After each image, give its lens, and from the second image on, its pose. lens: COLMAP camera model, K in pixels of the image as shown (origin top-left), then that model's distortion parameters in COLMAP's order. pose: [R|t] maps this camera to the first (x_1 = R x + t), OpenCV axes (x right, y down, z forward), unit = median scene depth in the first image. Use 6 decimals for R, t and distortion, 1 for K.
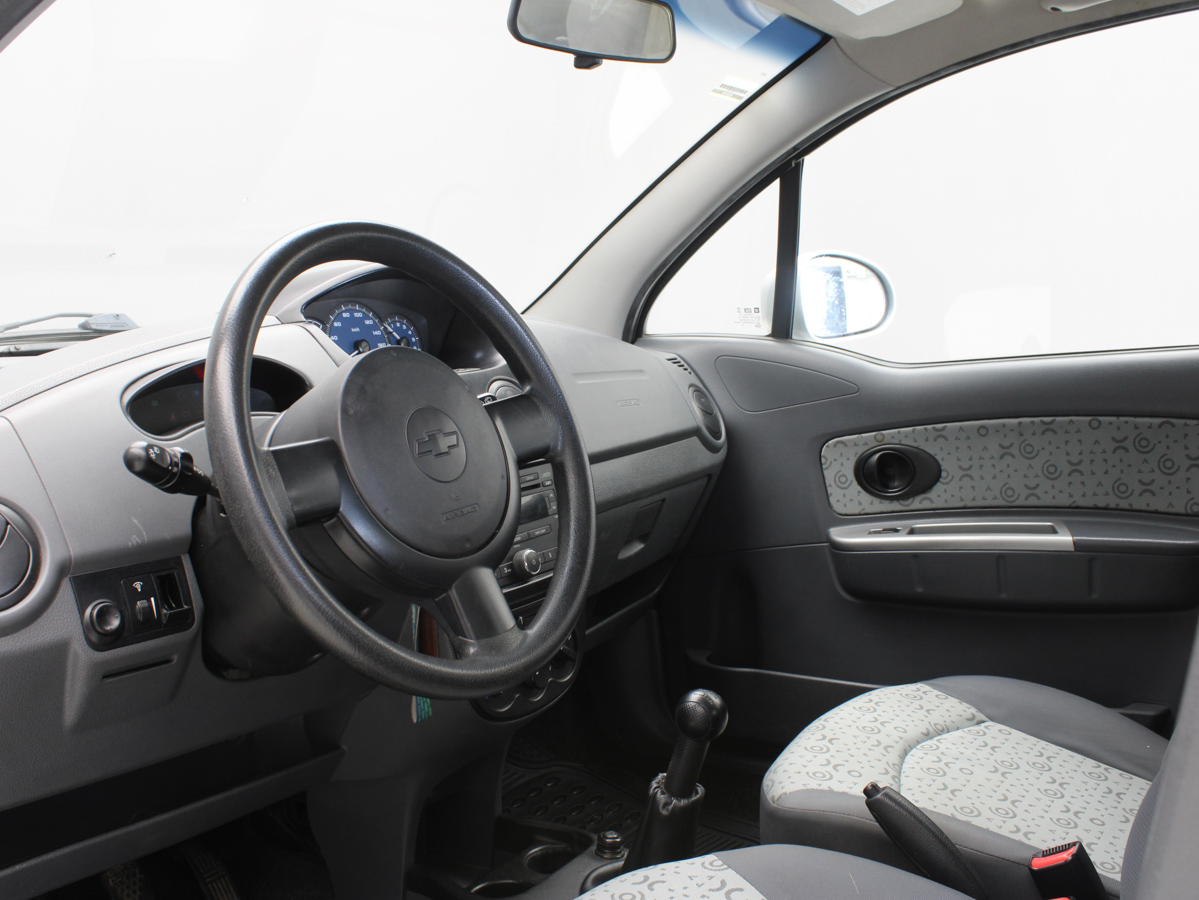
lens RADIAL K [[1220.5, 0, 599.5], [0, 1220.5, 450.0], [0, 0, 1]] dist [-0.146575, 0.139672]
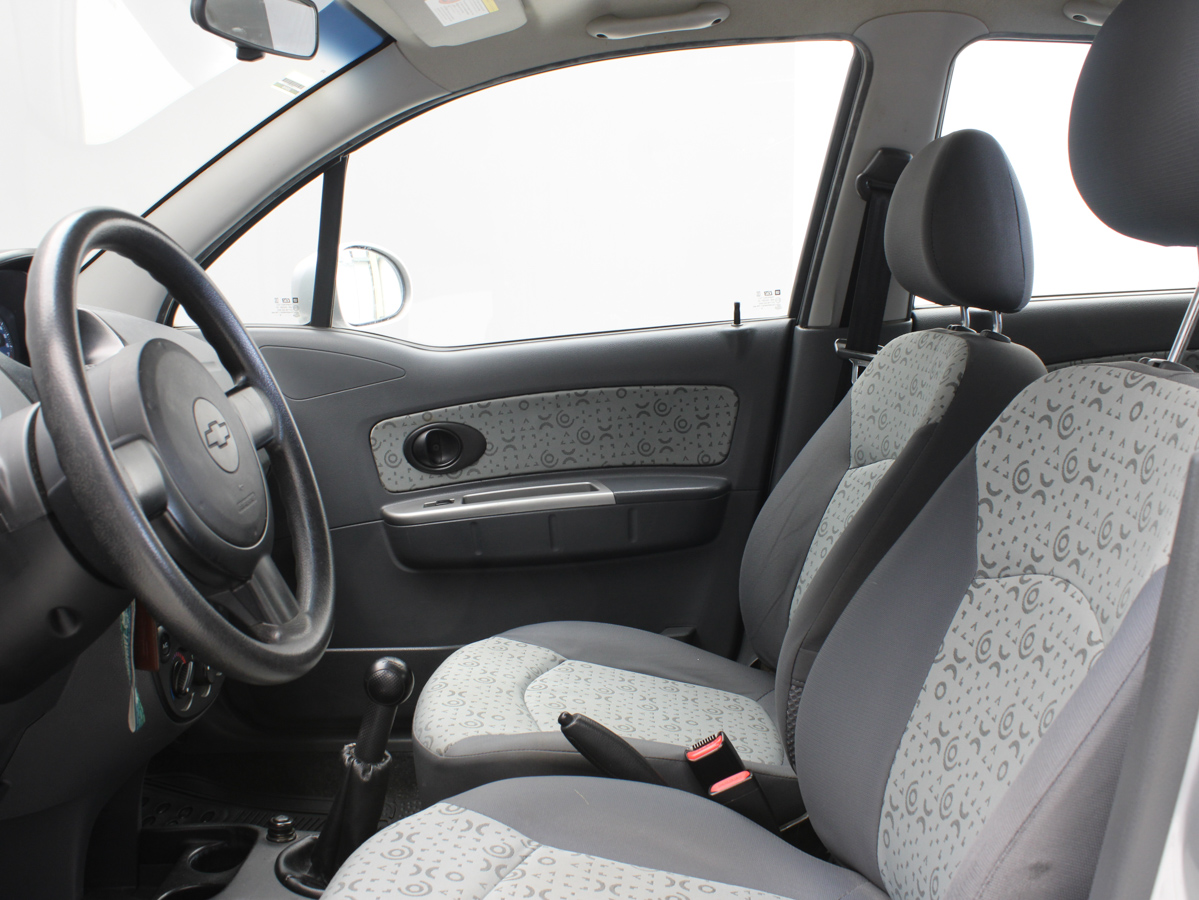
lens RADIAL K [[1220.5, 0, 599.5], [0, 1220.5, 450.0], [0, 0, 1]] dist [-0.146575, 0.139672]
pose [[0.855567, -0.067845, 0.513227, -0.206412], [0.063706, 0.997638, 0.025680, 0.001188], [-0.513758, 0.010725, 0.857868, -0.002816]]
